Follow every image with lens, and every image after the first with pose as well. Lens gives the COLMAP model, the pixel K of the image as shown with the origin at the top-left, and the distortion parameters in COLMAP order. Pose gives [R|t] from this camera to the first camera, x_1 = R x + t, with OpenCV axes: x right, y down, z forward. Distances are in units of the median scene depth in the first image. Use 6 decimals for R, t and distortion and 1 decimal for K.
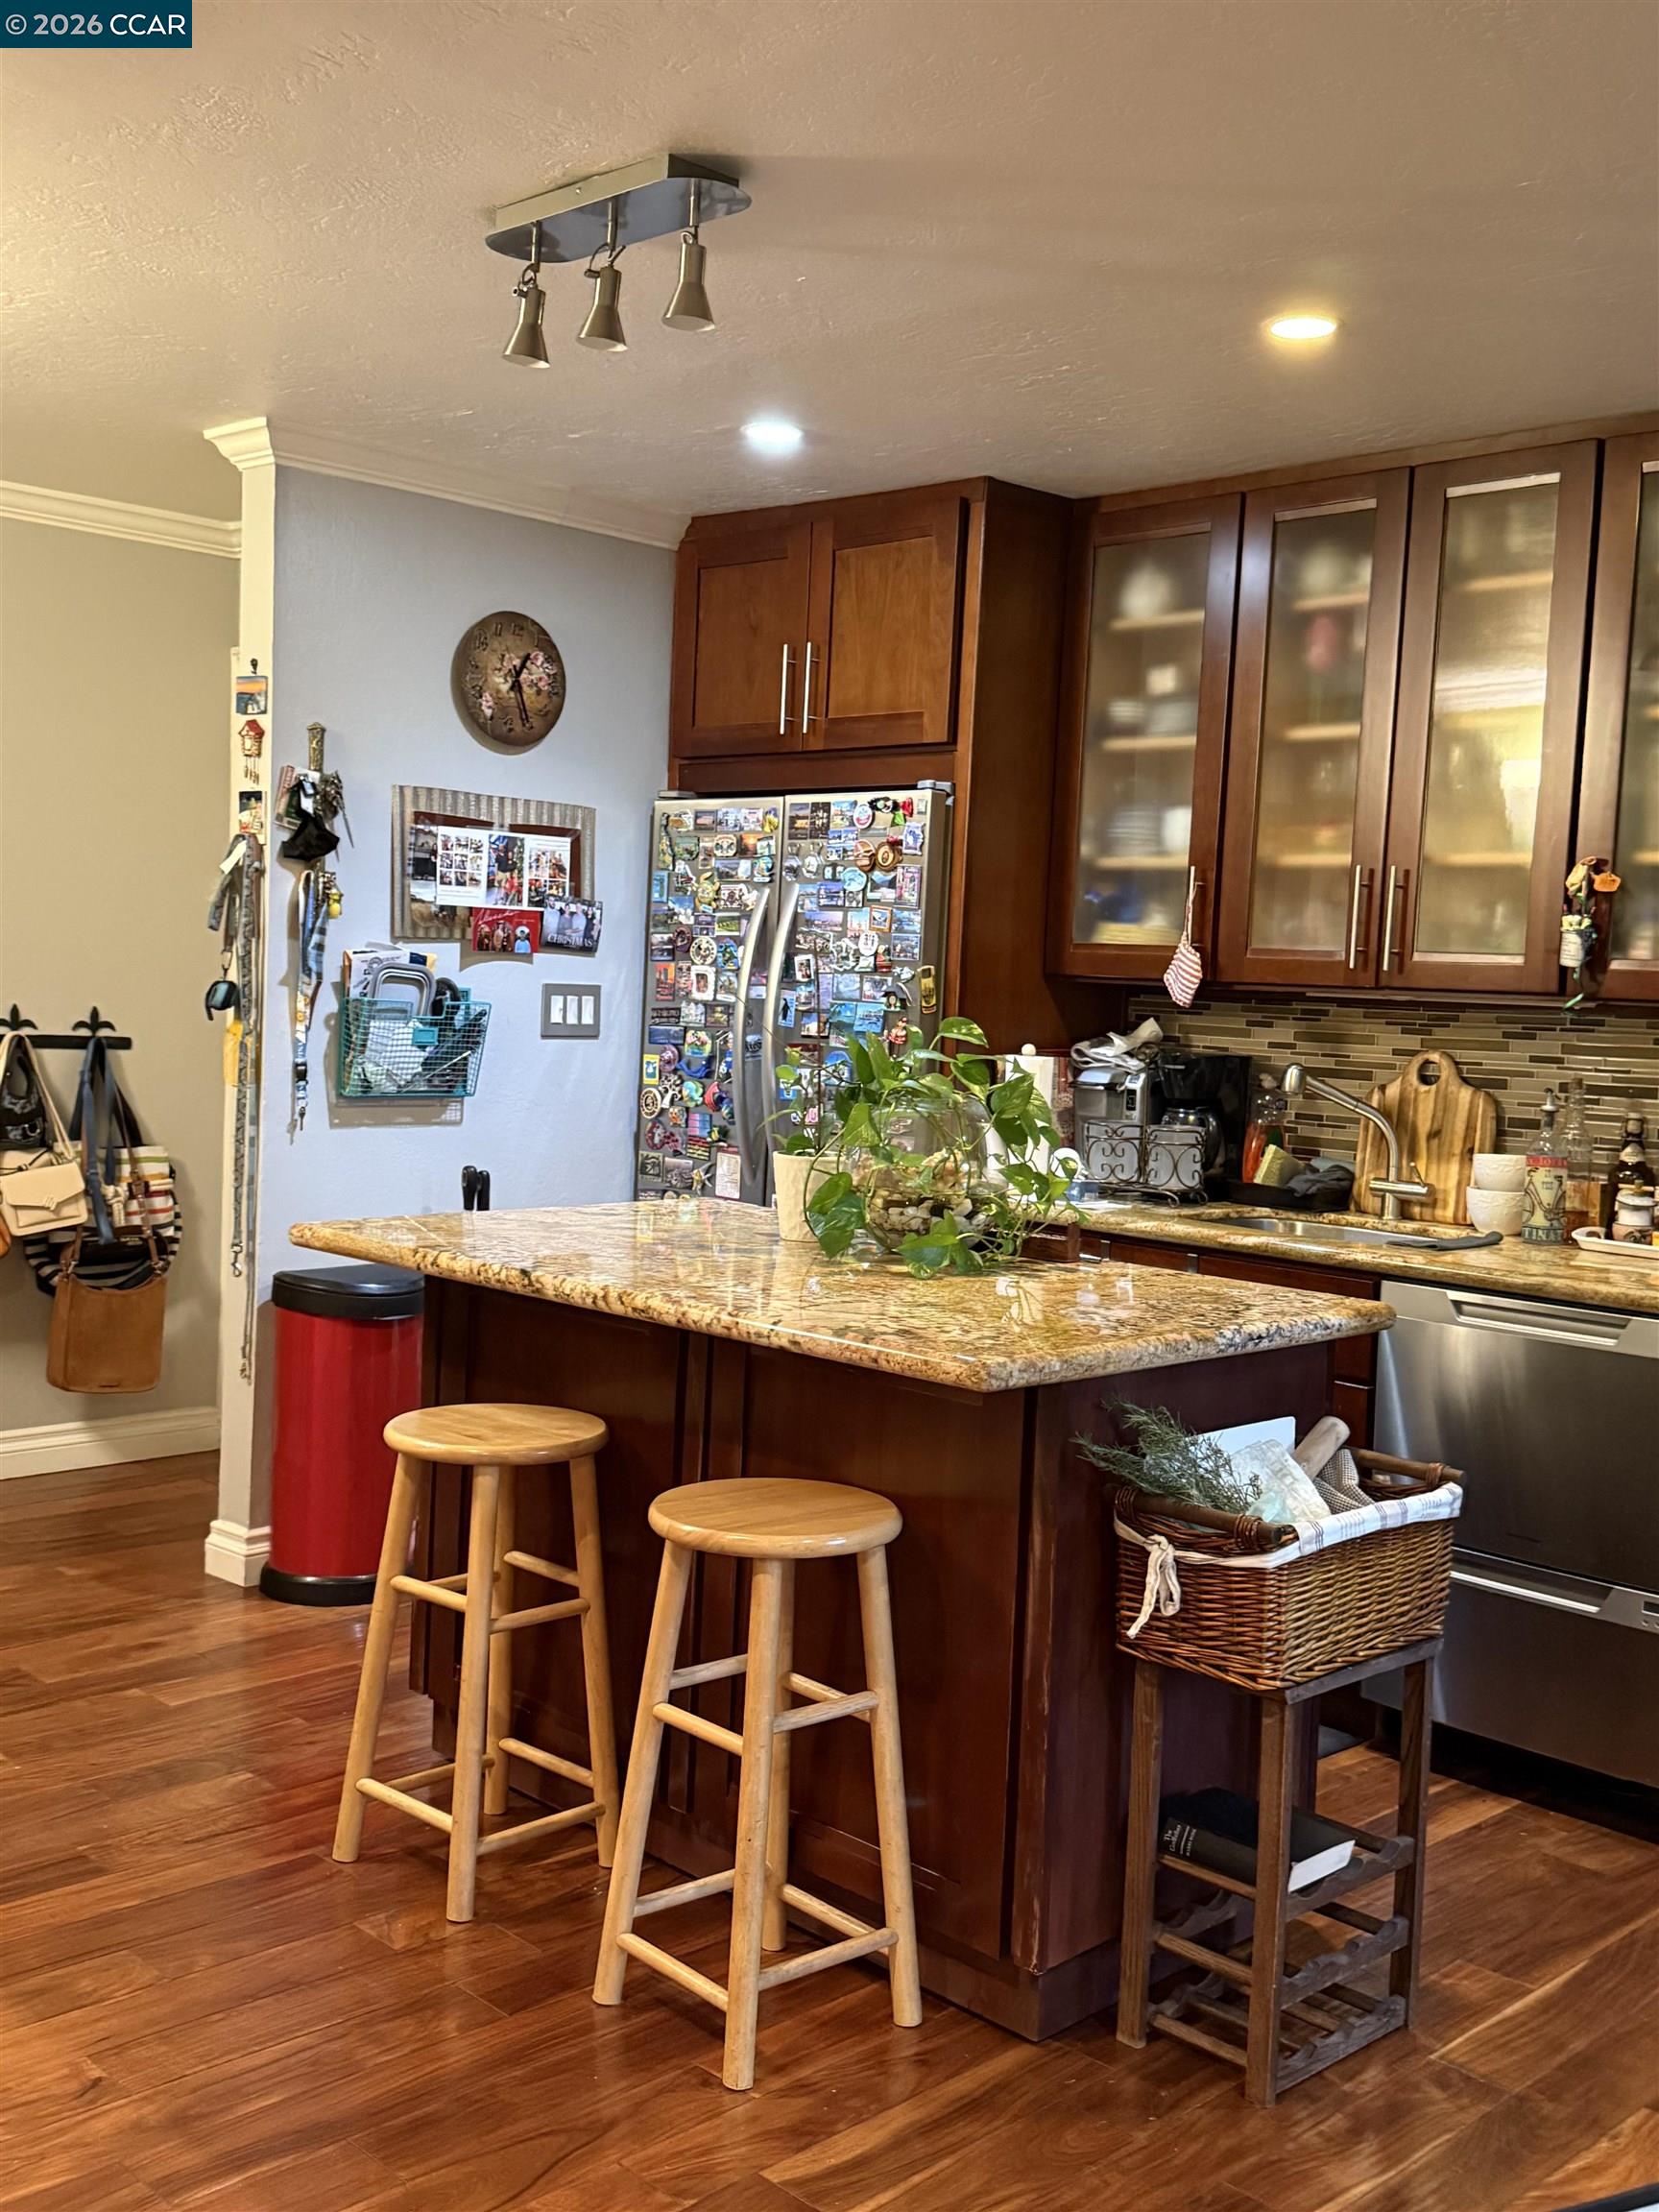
lens RADIAL K [[2231.2, 0, 819.0], [0, 2231.2, 1134.6], [0, 0, 1]] dist [0.143225, -0.315265]
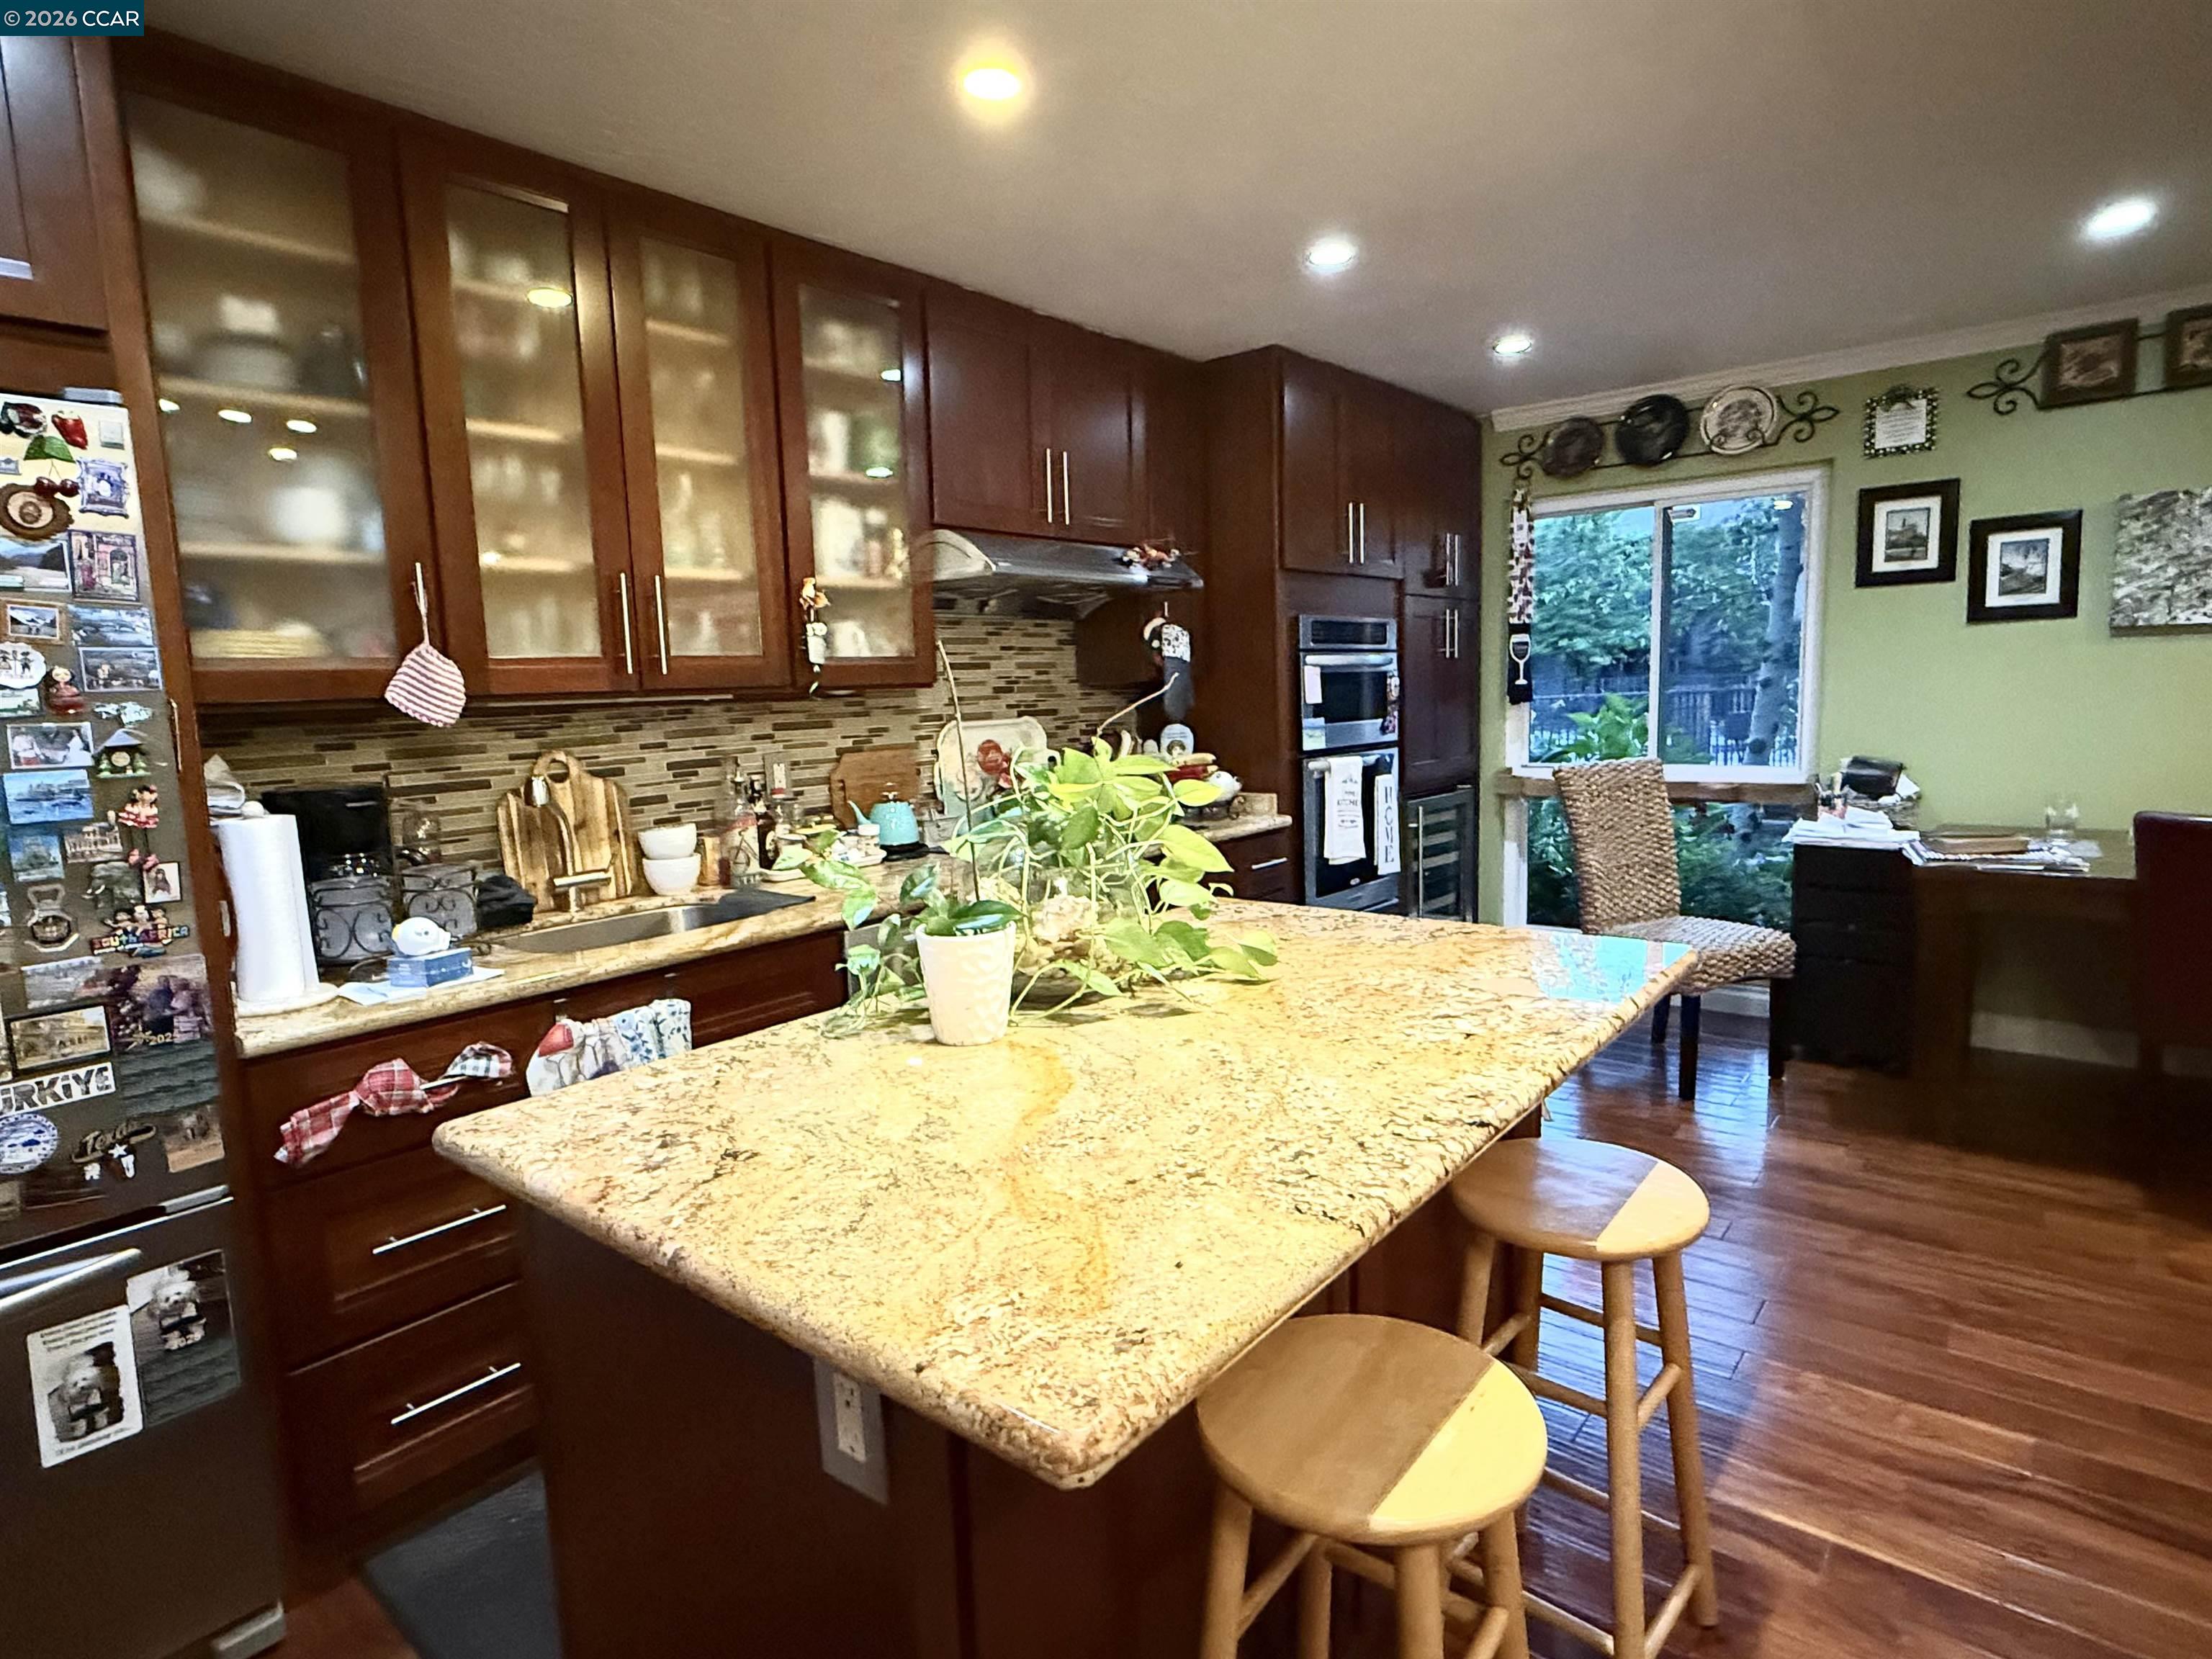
lens RADIAL K [[1184.2, 0, 1097.1], [0, 1184.2, 826.8], [0, 0, 1]] dist [0.000393, -0.000331]
pose [[-0.098476, -0.162017, 0.981862, -0.313918], [0.102551, 0.979753, 0.171954, -0.072319], [-0.989841, 0.117625, -0.079868, 0.791605]]
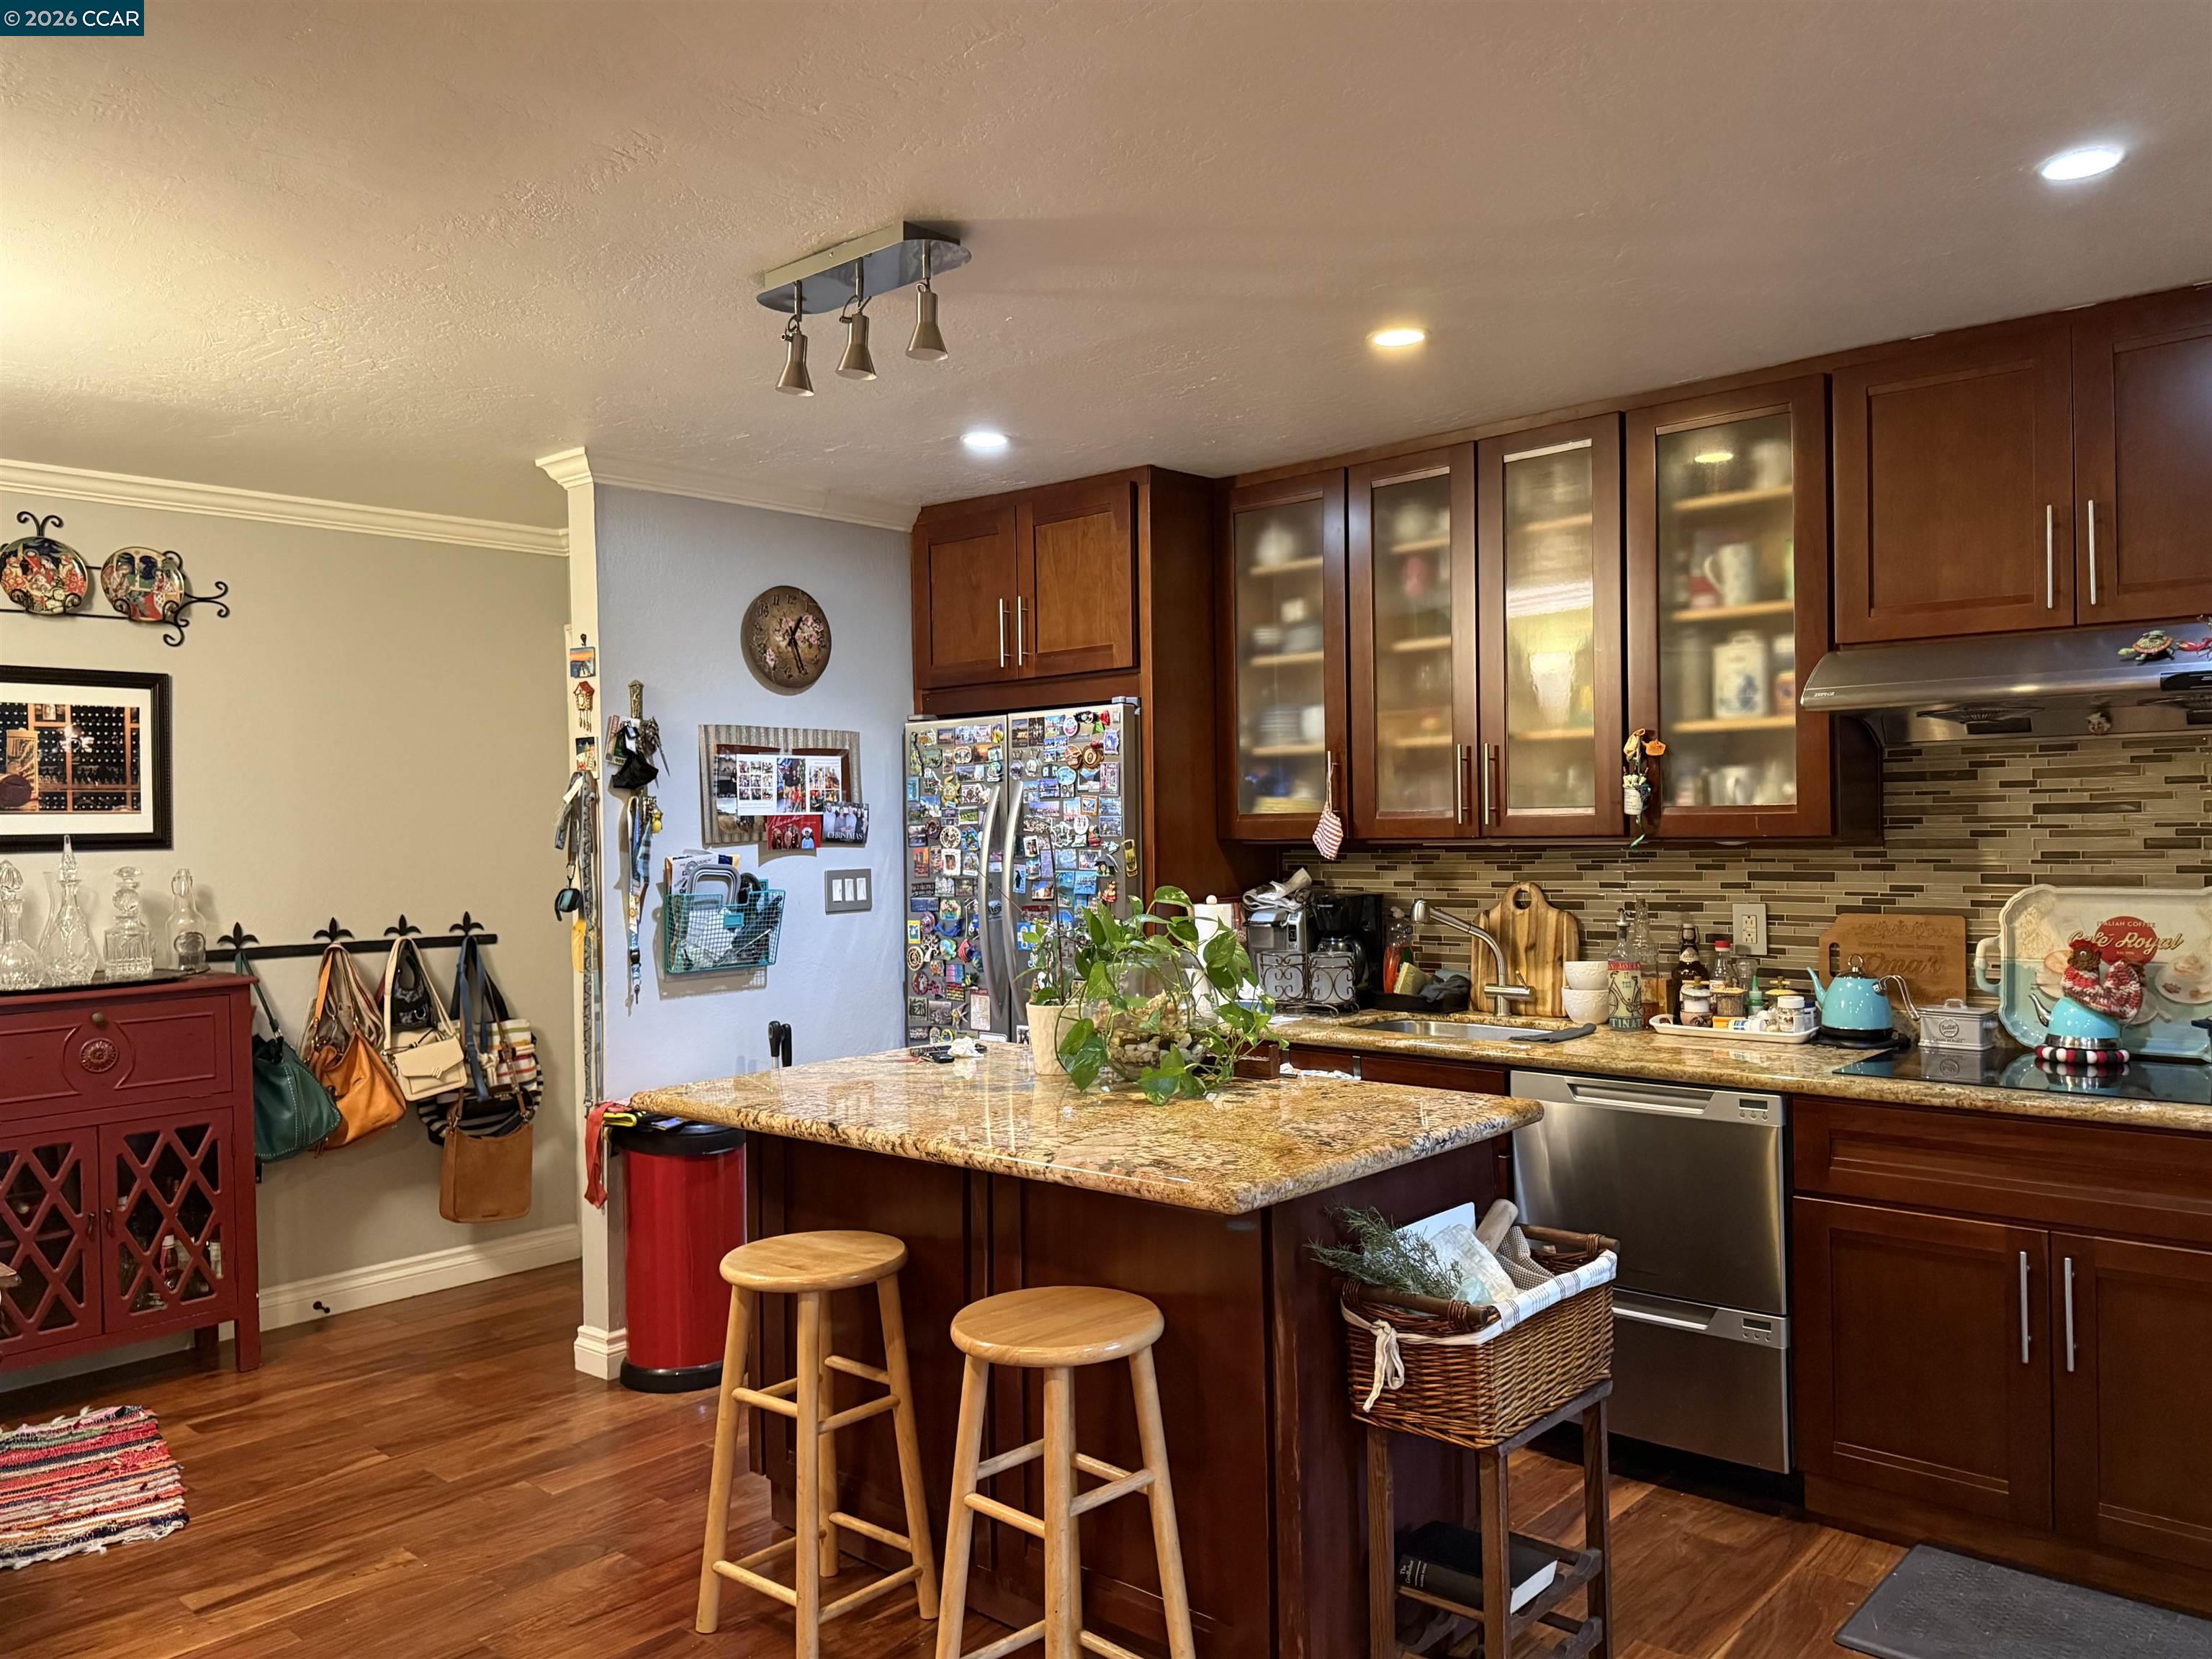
lens RADIAL K [[1636.3, 0, 1106.0], [0, 1636.3, 829.5], [0, 0, 1]] dist [0.078734, -0.078452]
pose [[0.996423, -0.062499, 0.056880, -0.017743], [0.066284, 0.995530, -0.067277, -0.019812], [-0.052421, 0.070807, 0.996112, 0.070952]]
